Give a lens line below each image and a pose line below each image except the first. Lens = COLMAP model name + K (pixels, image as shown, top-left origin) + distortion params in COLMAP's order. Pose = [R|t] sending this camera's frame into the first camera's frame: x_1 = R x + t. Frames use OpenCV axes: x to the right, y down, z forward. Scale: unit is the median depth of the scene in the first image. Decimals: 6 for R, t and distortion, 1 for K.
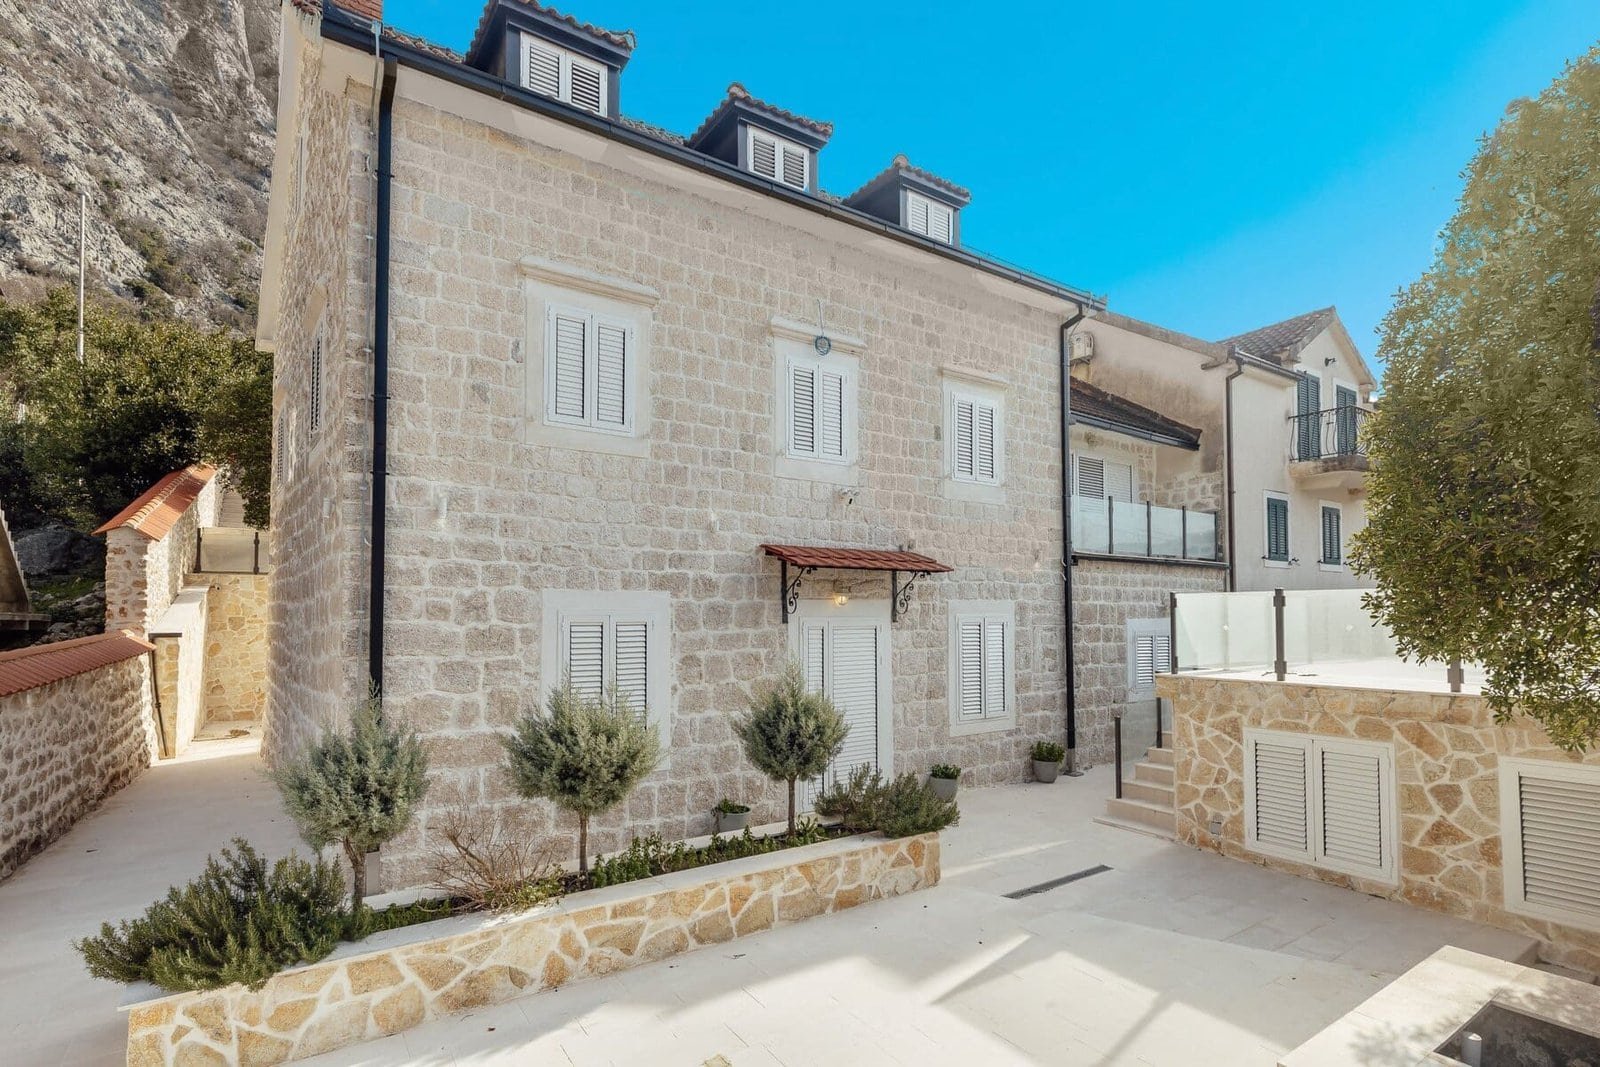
lens RADIAL K [[760.0, 0, 803.3], [0, 760.0, 598.1], [0, 0, 1]] dist [0.002270, -0.000823]
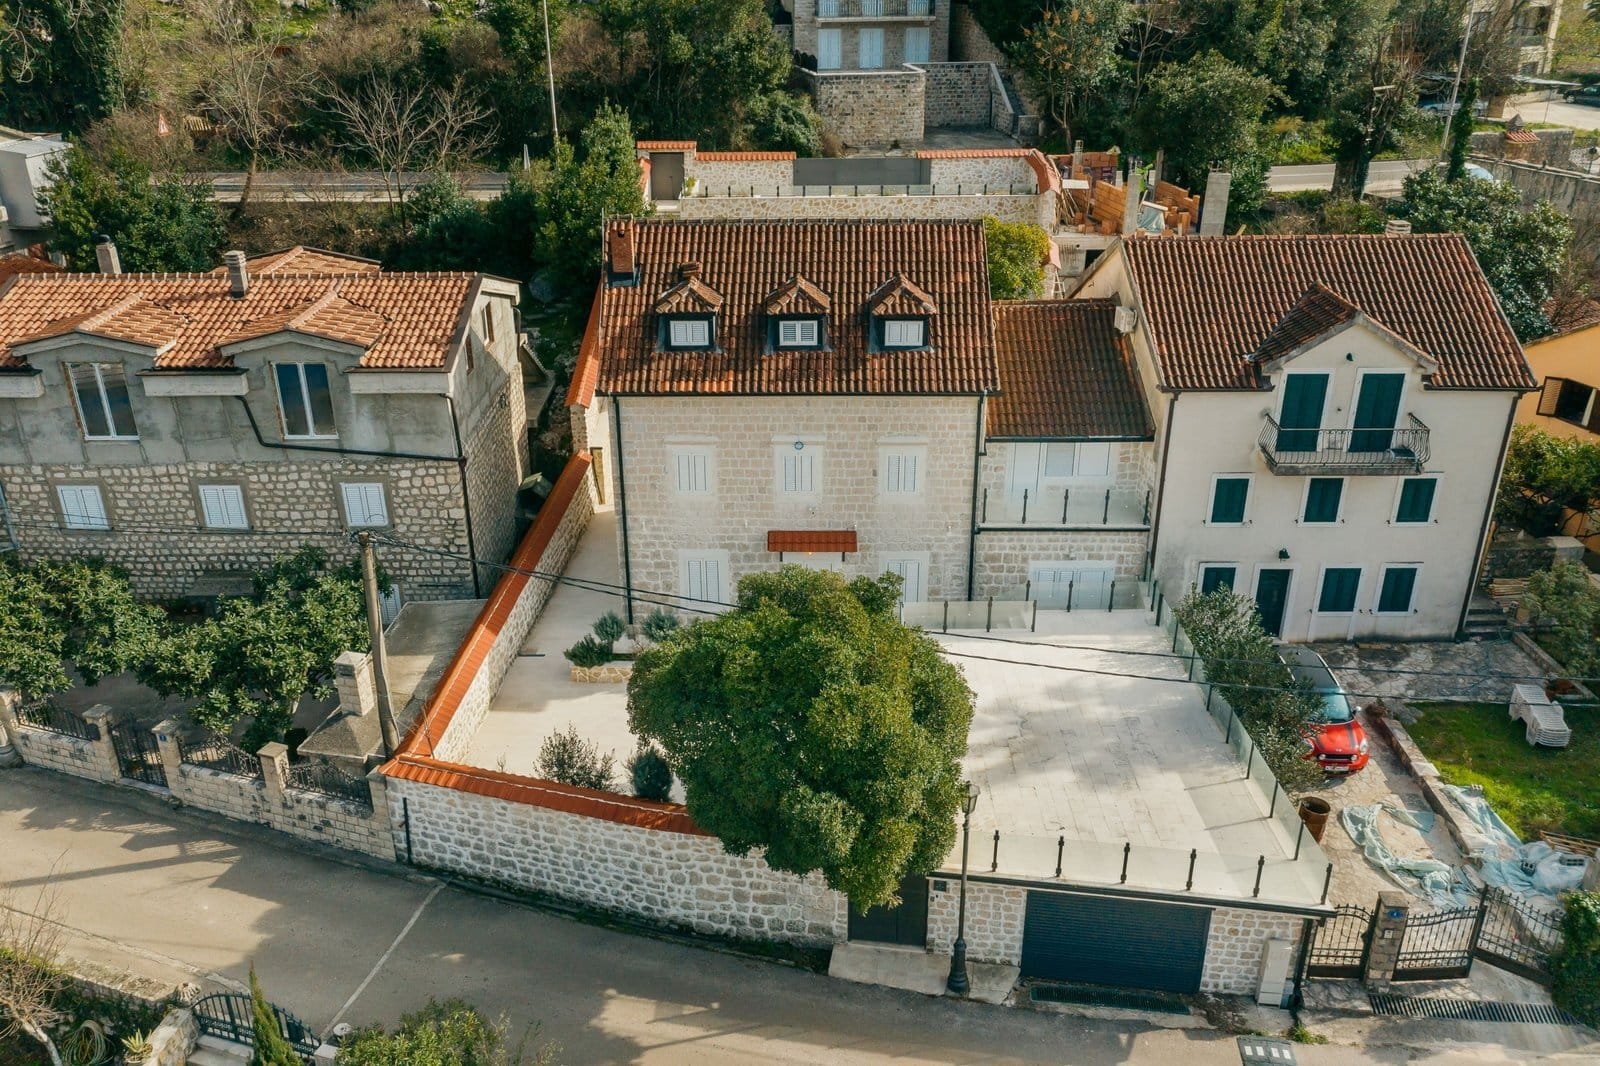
lens RADIAL K [[1202.0, 0, 800.0], [0, 1202.0, 533.0], [0, 0, 1]] dist [-0.000092, 0.000033]
pose [[0.825344, 0.229886, -0.515713, 1.988998], [0.014822, 0.904228, 0.426793, -1.690341], [0.564436, -0.359895, 0.742892, -1.739880]]
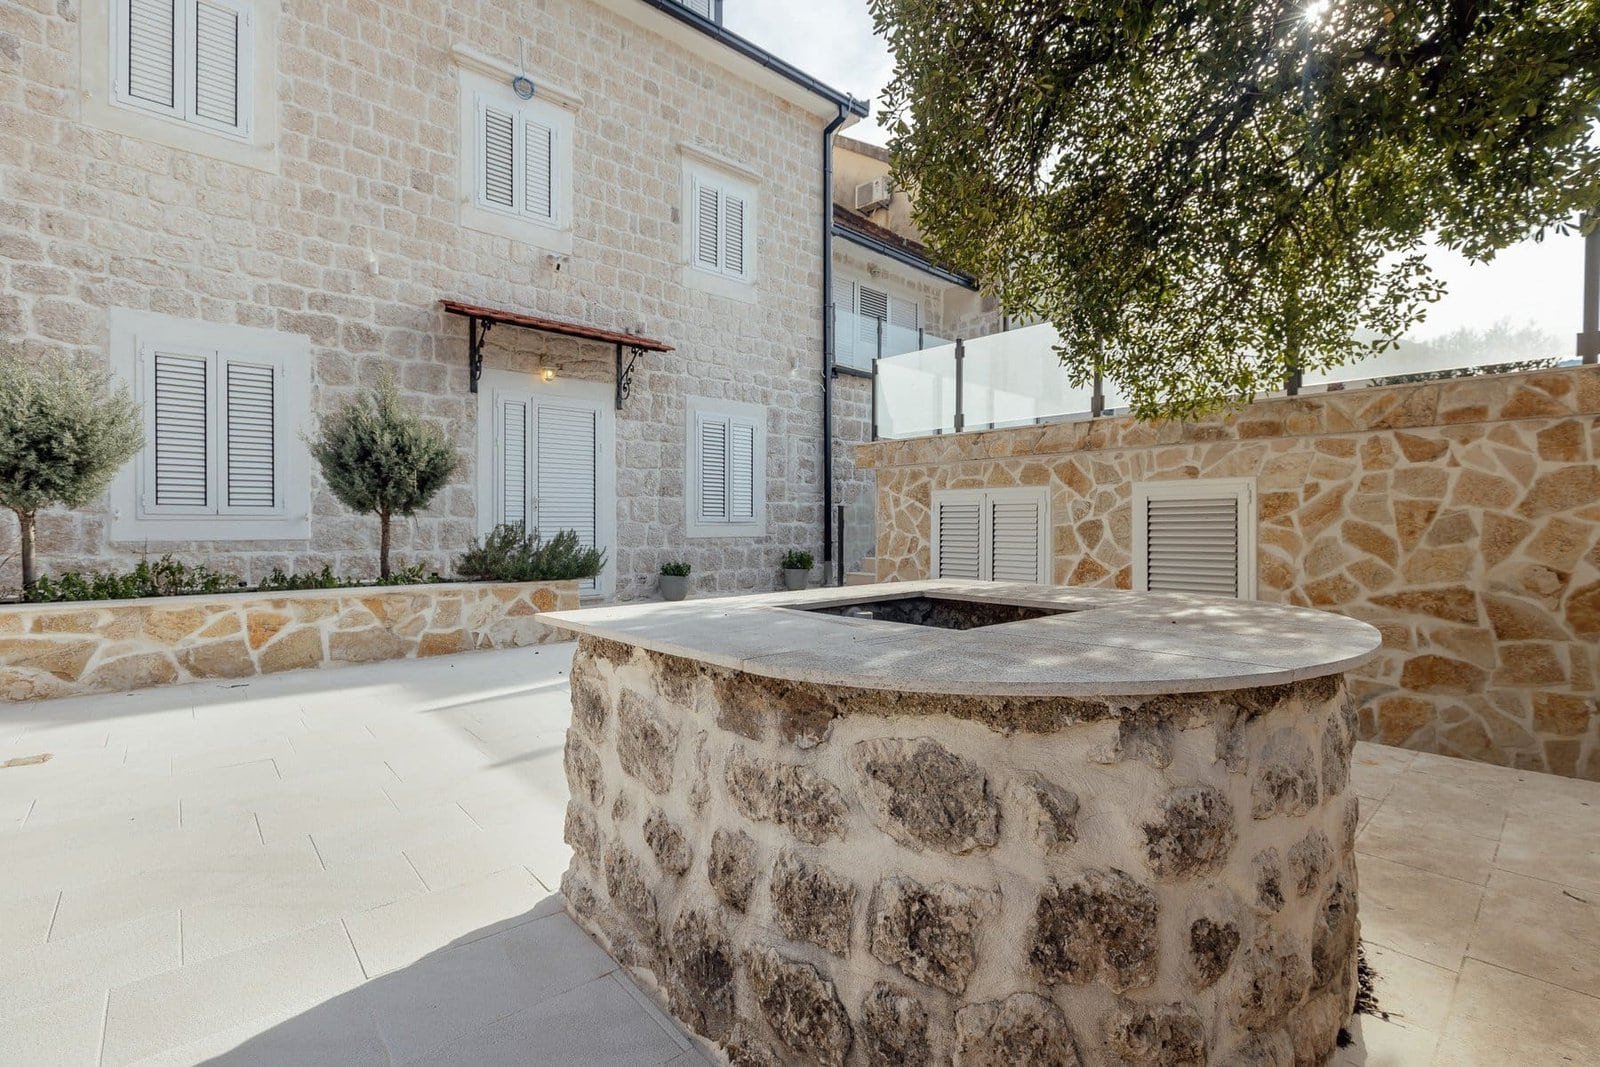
lens RADIAL K [[714.1, 0, 800.0], [0, 714.1, 533.5], [0, 0, 1]] dist [-0.003567, -0.001178]
pose [[0.990627, 0.006793, 0.136427, 0.259731], [-0.012613, 0.999045, 0.041842, 0.169446], [-0.136012, -0.043170, 0.989766, 0.105405]]
